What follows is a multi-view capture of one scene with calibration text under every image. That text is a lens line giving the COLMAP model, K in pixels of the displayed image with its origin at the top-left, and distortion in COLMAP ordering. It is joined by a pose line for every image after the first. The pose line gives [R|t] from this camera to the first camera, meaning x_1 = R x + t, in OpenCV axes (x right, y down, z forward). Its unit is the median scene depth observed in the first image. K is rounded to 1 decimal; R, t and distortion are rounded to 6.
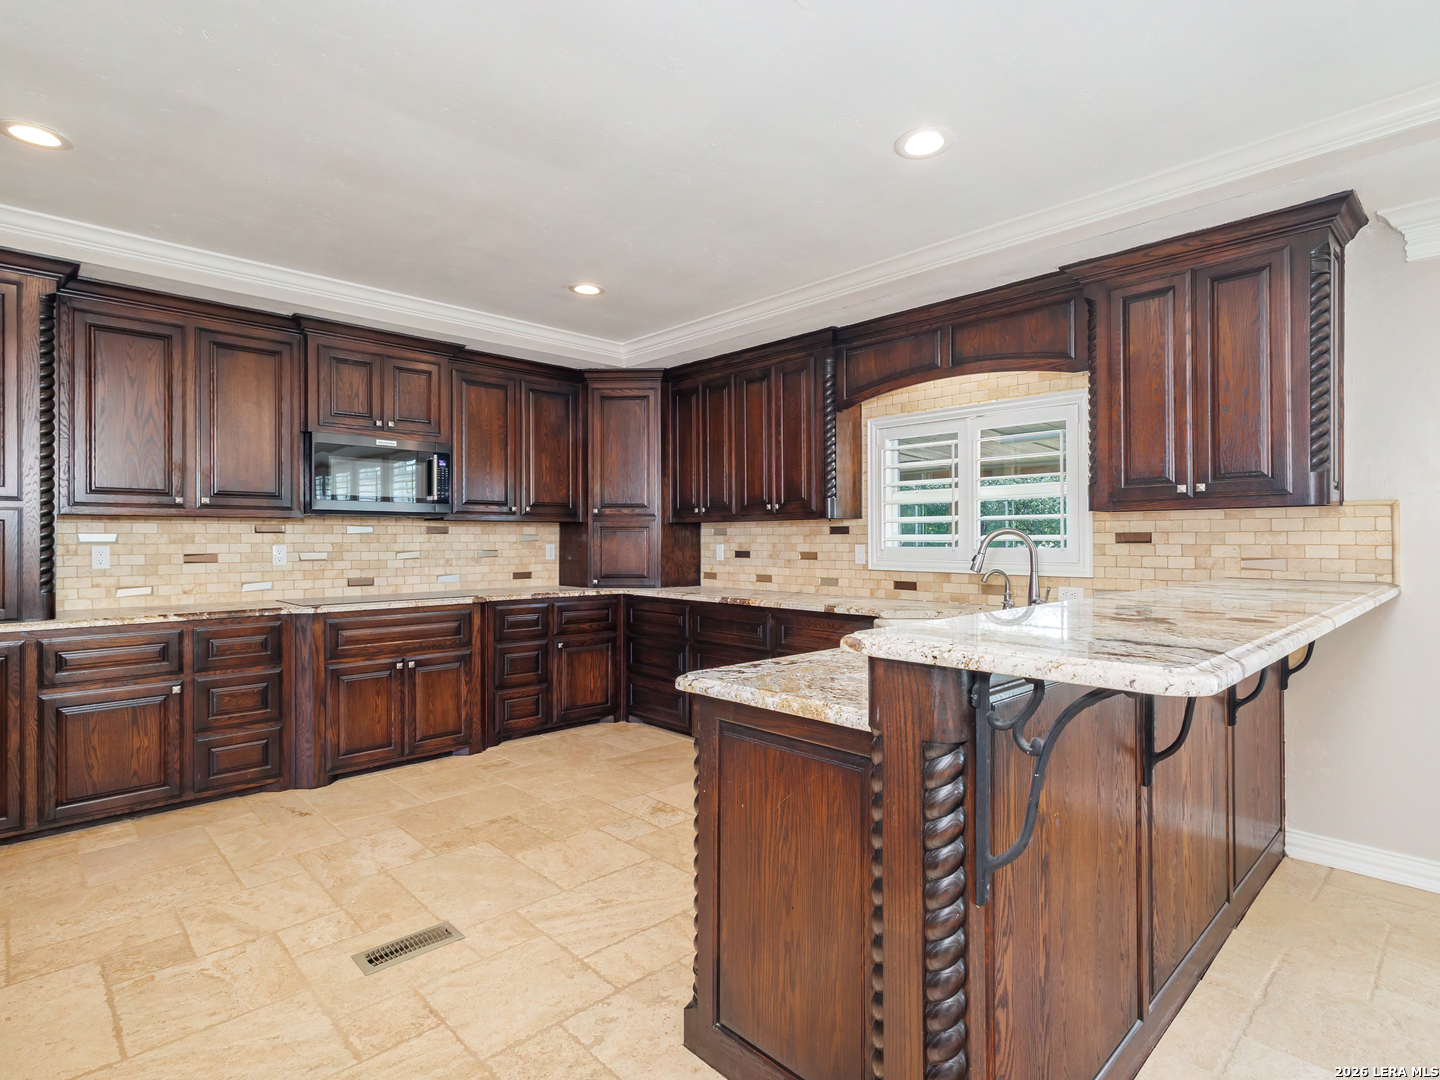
lens RADIAL K [[744.6, 0, 718.1], [0, 744.6, 538.8], [0, 0, 1]] dist [0.014429, -0.003319]
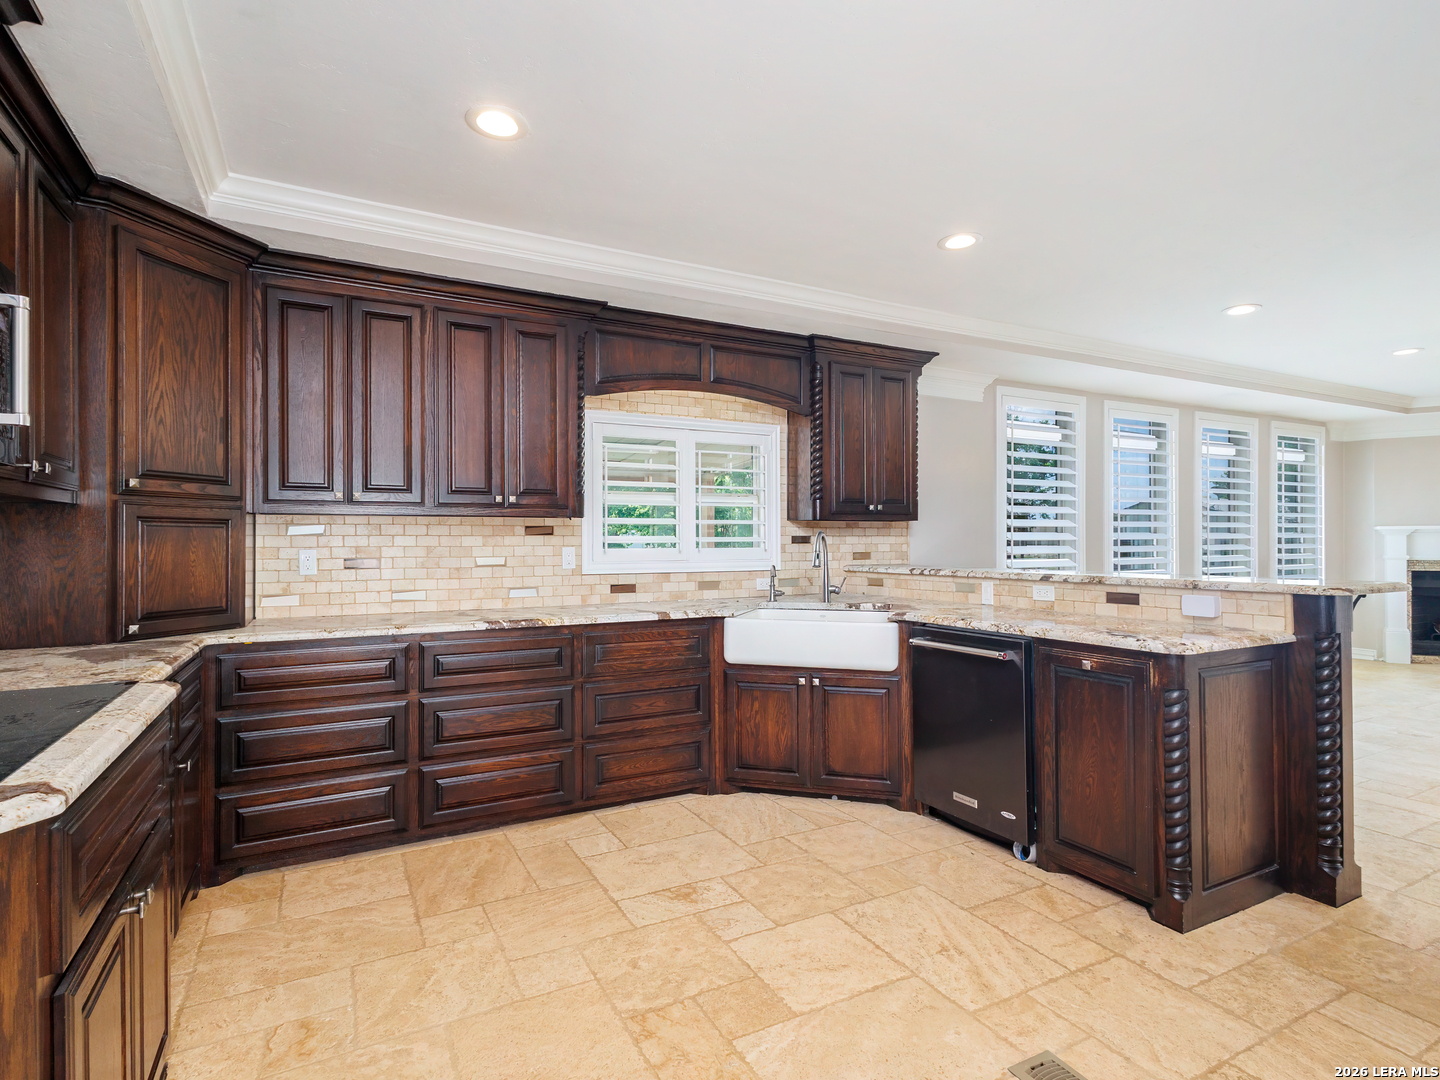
lens RADIAL K [[744.6, 0, 720.4], [0, 744.6, 540.2], [0, 0, 1]] dist [0.014429, -0.003319]
pose [[0.270846, 0.000500, 0.962623, -0.702244], [0.001429, 0.999999, -0.000922, 0.000938], [-0.962622, 0.001626, 0.270845, 0.662194]]
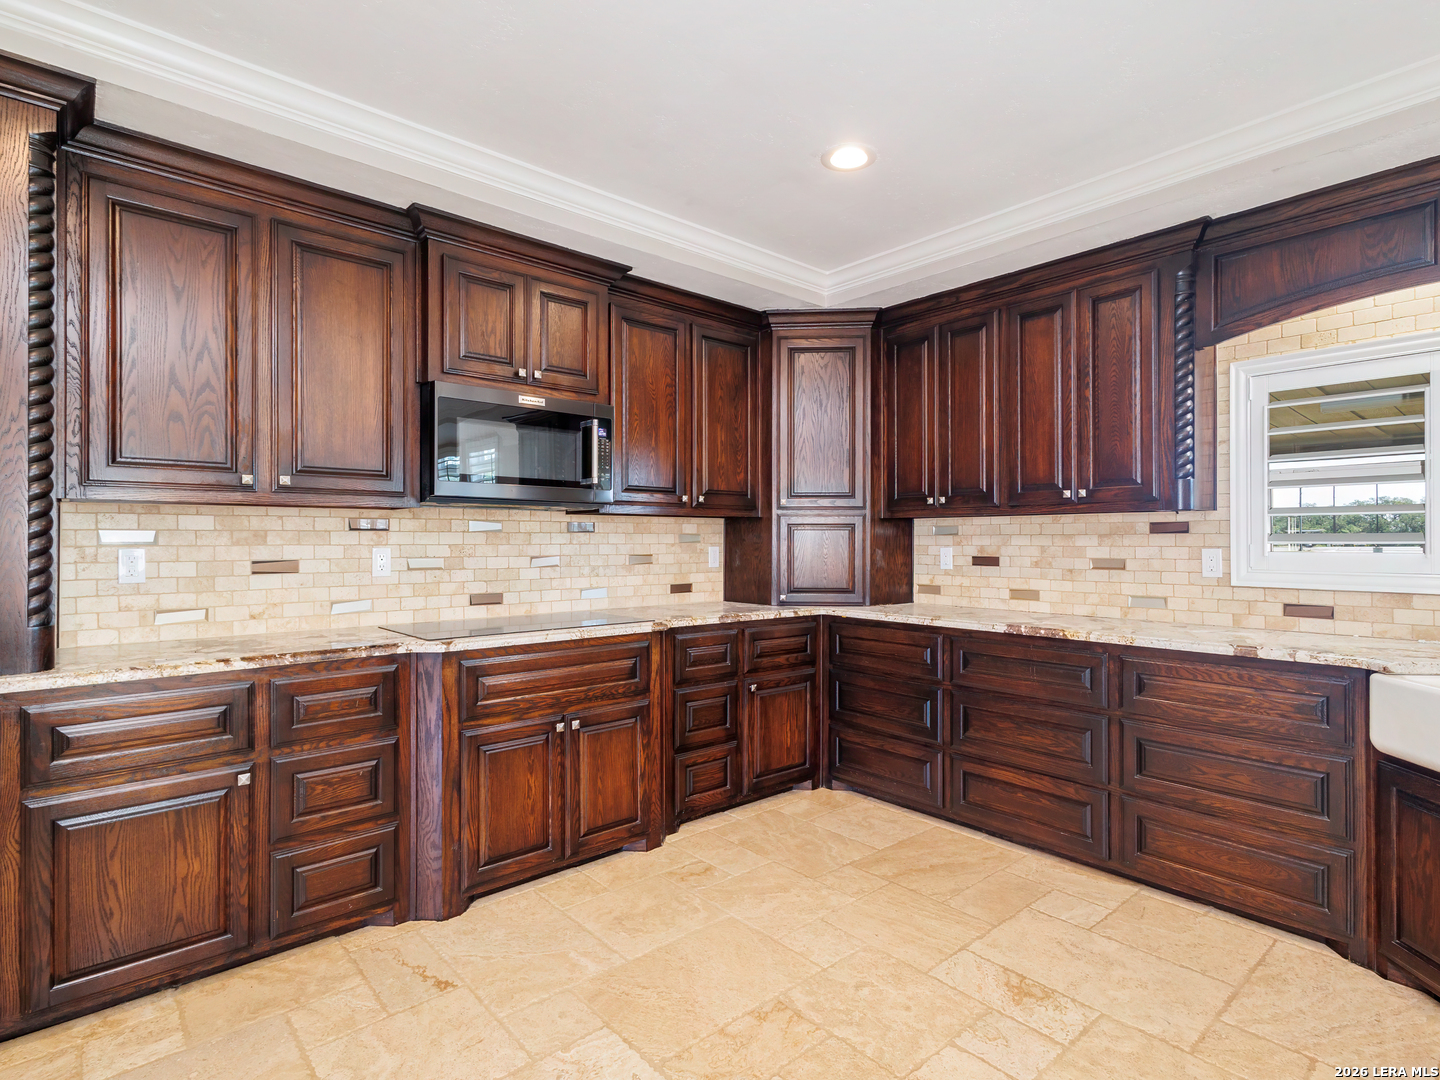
lens RADIAL K [[744.6, 0, 718.6], [0, 744.6, 538.9], [0, 0, 1]] dist [0.014429, -0.003319]
pose [[0.999031, 0.001508, -0.043994, -0.259140], [-0.001605, 0.999996, -0.002160, 0.001383], [0.043991, 0.002229, 0.999029, 0.339290]]
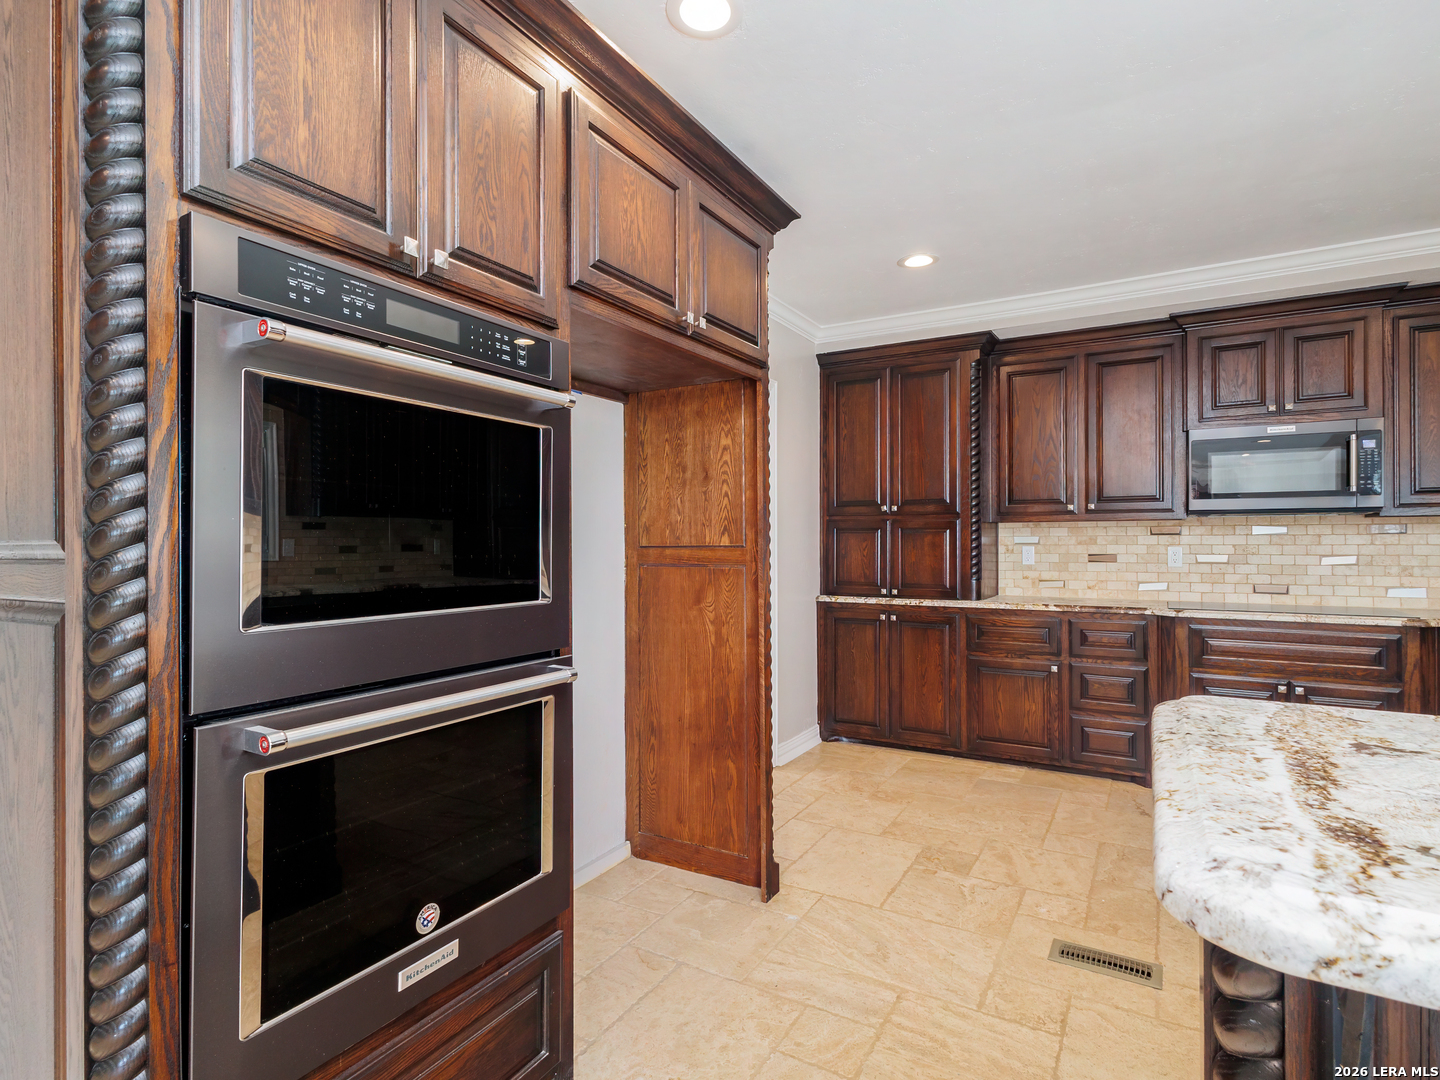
lens RADIAL K [[744.6, 0, 723.7], [0, 744.6, 539.8], [0, 0, 1]] dist [0.014429, -0.003319]
pose [[0.281583, -0.001877, -0.959535, 0.221212], [0.001450, 0.999998, -0.001531, -0.000220], [0.959536, -0.000960, 0.281585, 0.149136]]
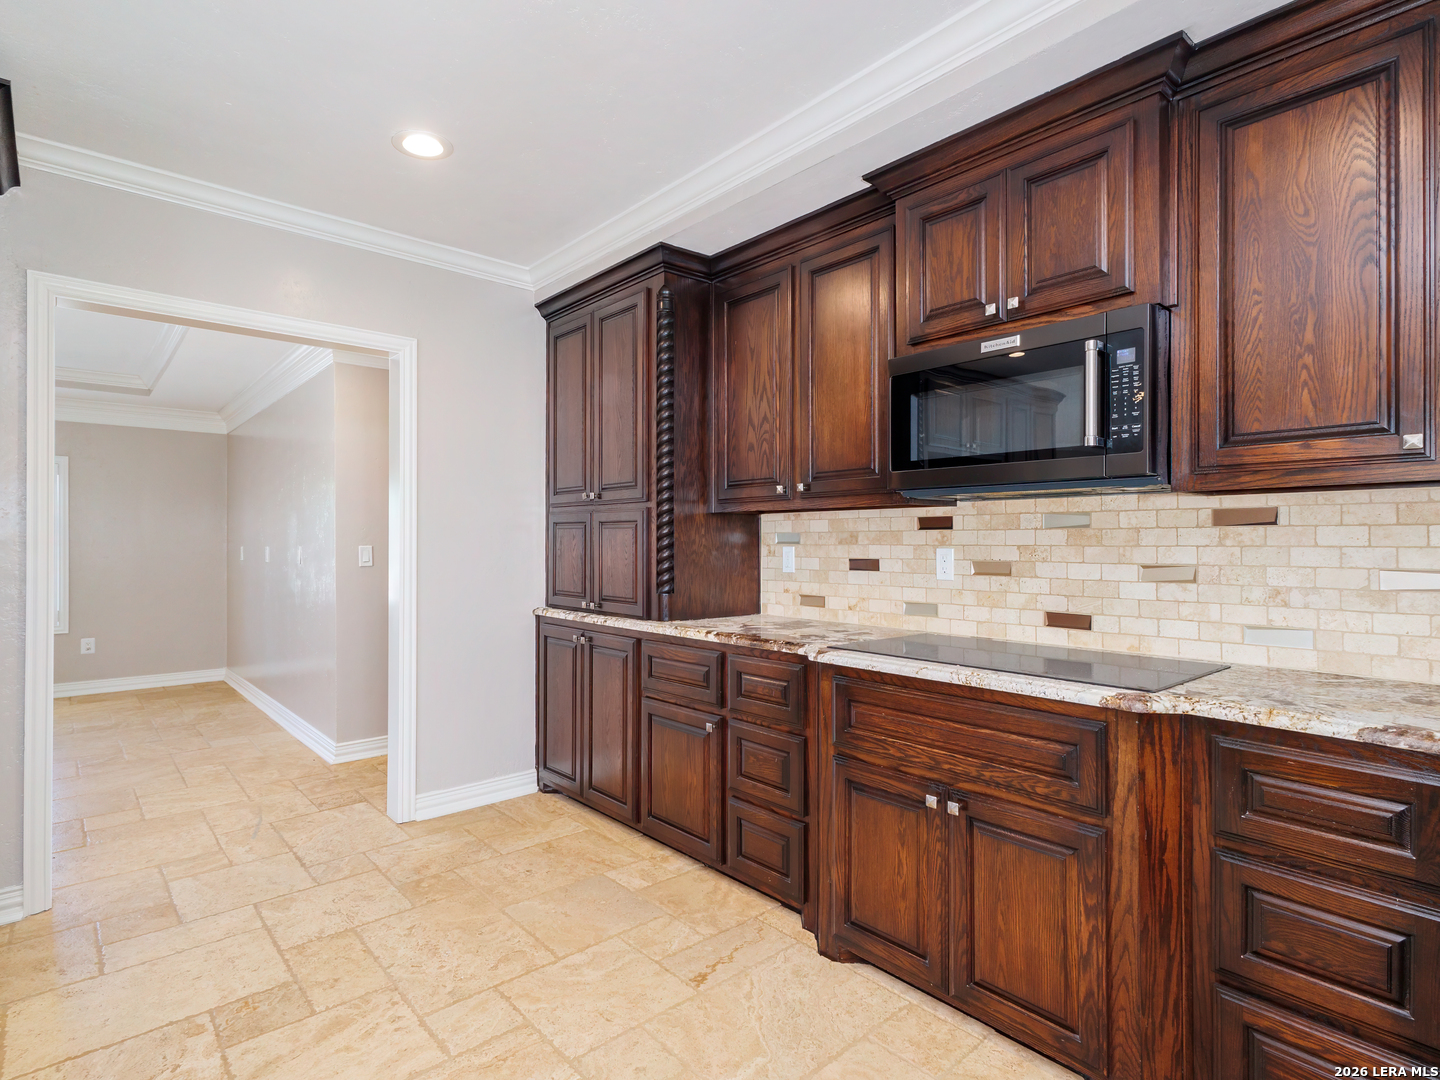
lens RADIAL K [[744.6, 0, 726.7], [0, 744.6, 539.8], [0, 0, 1]] dist [0.014429, -0.003319]
pose [[-0.030871, -0.001051, -0.999523, 0.060601], [-0.000636, 0.999999, -0.001032, 0.002218], [0.999523, 0.000604, -0.030872, 0.899981]]
